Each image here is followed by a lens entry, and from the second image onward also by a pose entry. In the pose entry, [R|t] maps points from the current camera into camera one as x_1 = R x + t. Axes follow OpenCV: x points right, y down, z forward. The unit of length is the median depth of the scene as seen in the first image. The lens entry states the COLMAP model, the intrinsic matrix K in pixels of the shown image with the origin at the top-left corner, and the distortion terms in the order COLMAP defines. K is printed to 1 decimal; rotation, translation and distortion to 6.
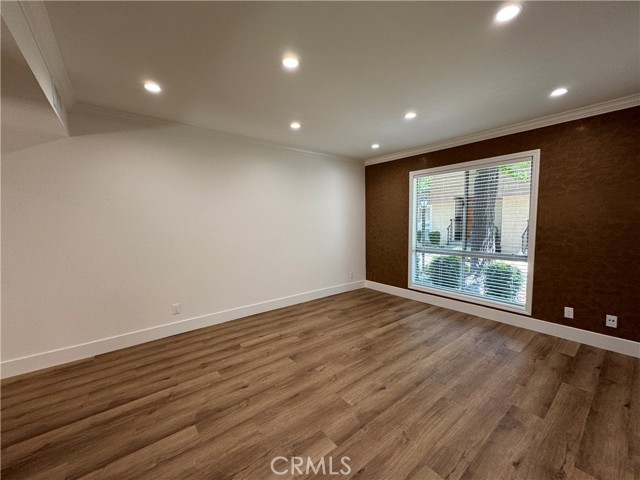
lens RADIAL K [[257.2, 0, 319.6], [0, 257.2, 239.6], [0, 0, 1]] dist [-0.003804, 0.000708]
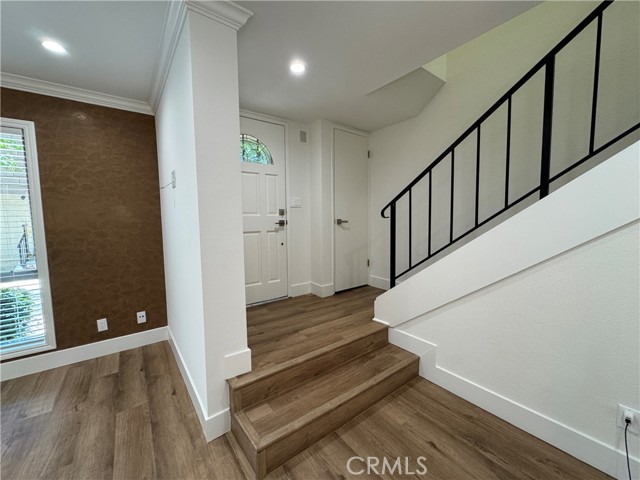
lens RADIAL K [[257.2, 0, 319.6], [0, 257.2, 239.6], [0, 0, 1]] dist [-0.003804, 0.000708]
pose [[0.027769, -0.068850, 0.997240, 0.143205], [0.093230, 0.993455, 0.065993, 0.006444], [-0.995257, 0.091141, 0.034006, 0.211492]]
